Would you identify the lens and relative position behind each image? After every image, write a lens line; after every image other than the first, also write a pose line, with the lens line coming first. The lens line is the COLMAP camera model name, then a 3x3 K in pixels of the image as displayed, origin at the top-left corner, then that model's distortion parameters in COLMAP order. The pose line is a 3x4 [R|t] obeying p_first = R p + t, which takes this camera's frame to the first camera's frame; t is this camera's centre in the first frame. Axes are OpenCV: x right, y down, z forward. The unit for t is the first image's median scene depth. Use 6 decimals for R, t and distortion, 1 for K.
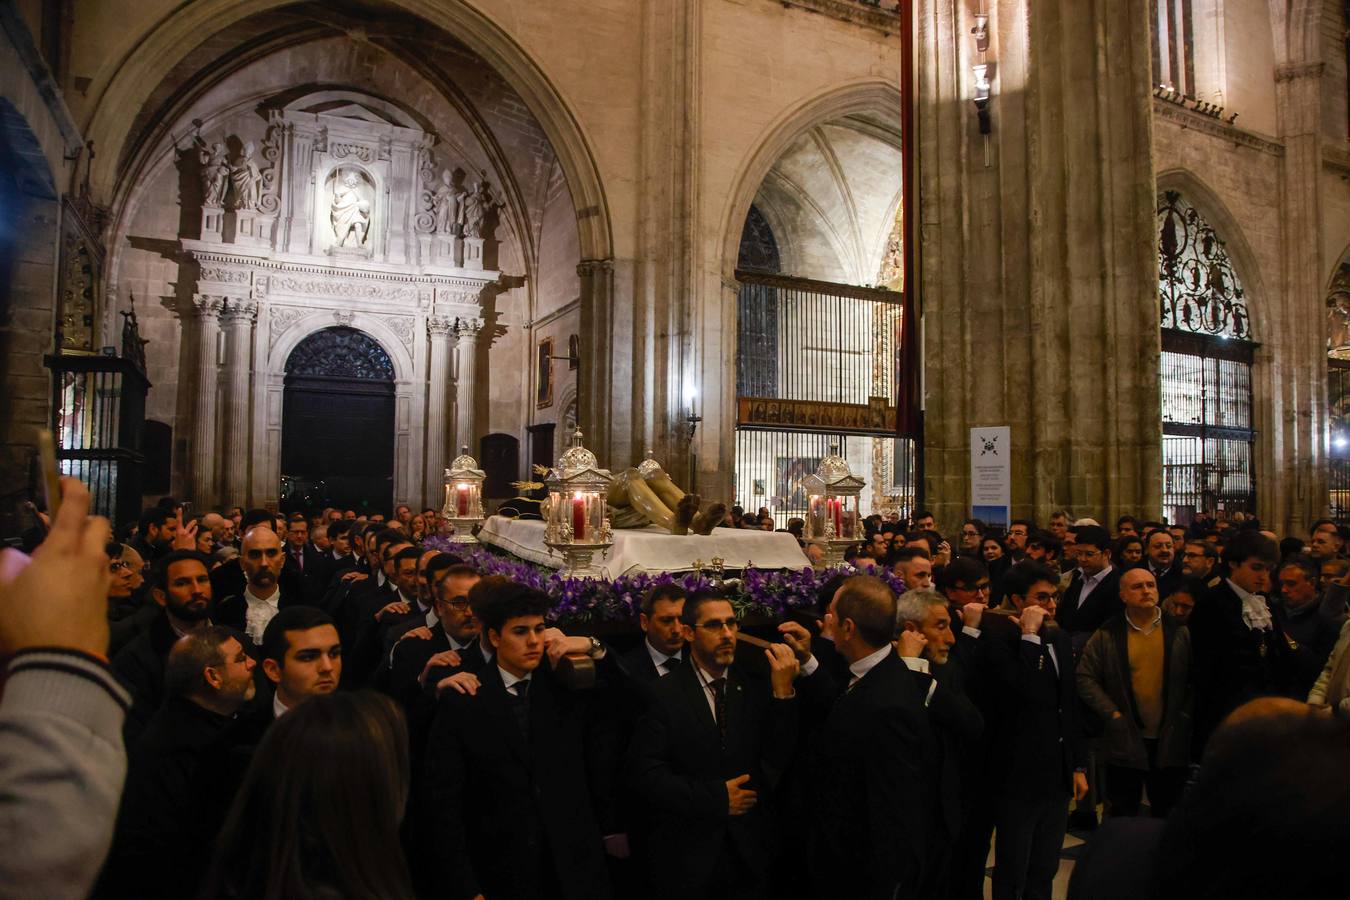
lens RADIAL K [[915.5, 0, 679.6], [0, 915.5, 460.8], [0, 0, 1]] dist [-0.124995, 0.068738]
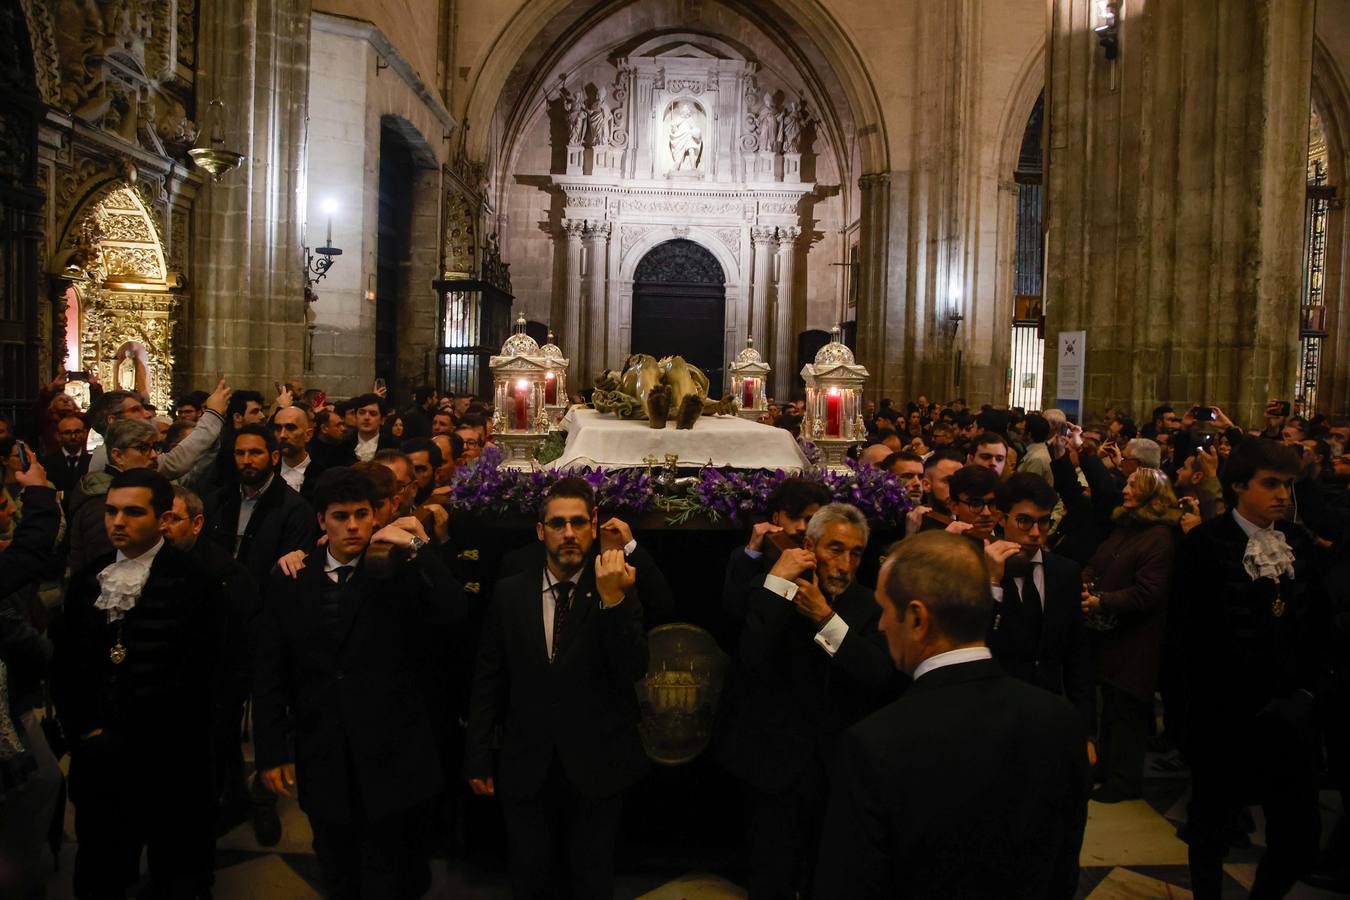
lens RADIAL K [[919.8, 0, 678.4], [0, 919.8, 421.3], [0, 0, 1]] dist [-0.109548, 0.092391]
pose [[0.905604, 0.034653, -0.422706, 0.144923], [-0.002982, 0.997152, 0.075357, -0.002882], [0.424114, -0.066983, 0.903128, -0.101339]]
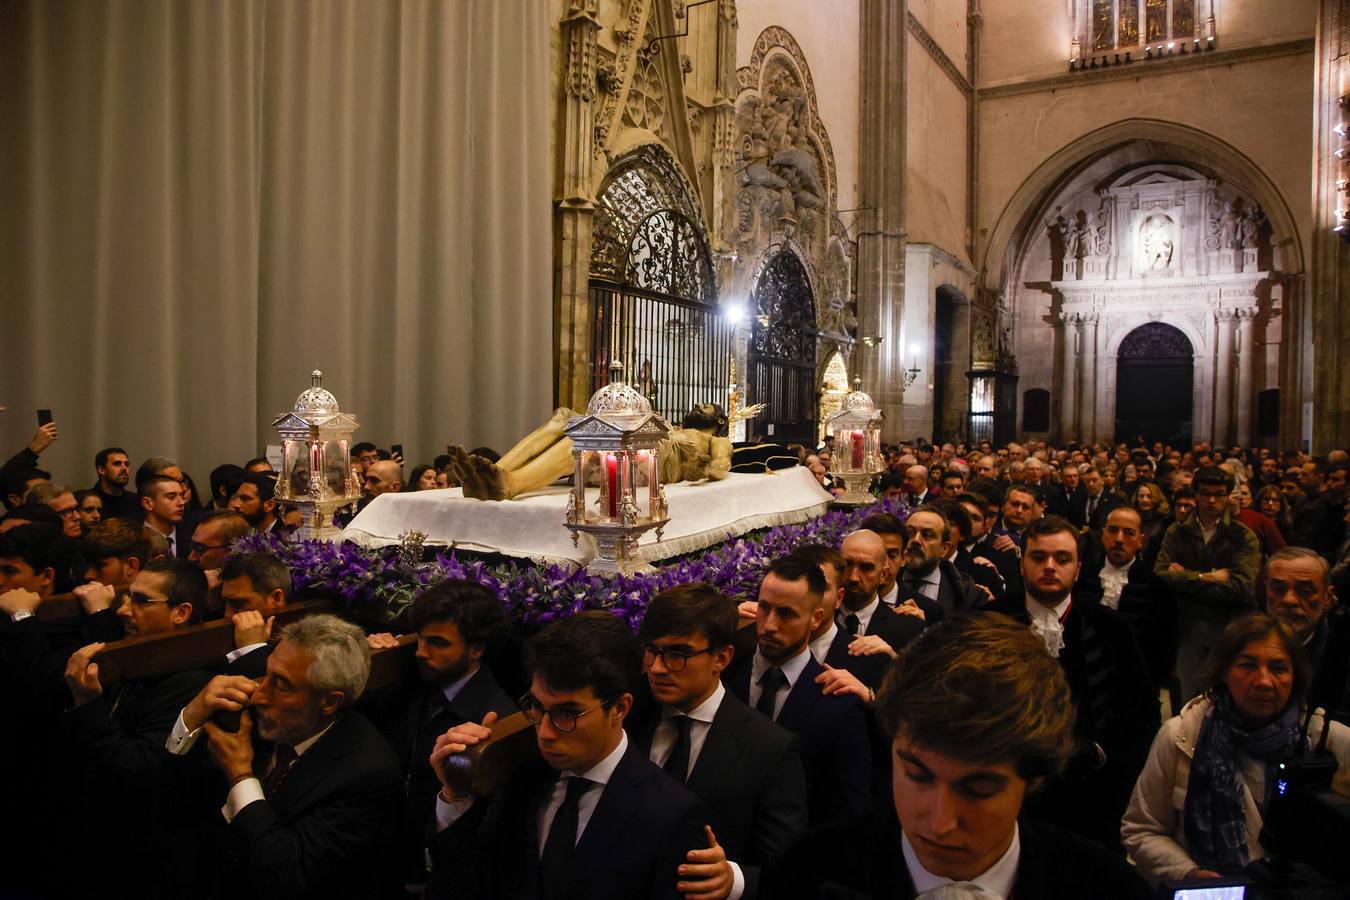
lens RADIAL K [[888.1, 0, 675.0], [0, 888.1, 450.0], [0, 0, 1]] dist [-0.103591, 0.033013]
pose [[0.523389, 0.026790, -0.851673, 0.475789], [0.022103, 0.998742, 0.044999, -0.018061], [0.851807, -0.042376, 0.522138, -0.491729]]
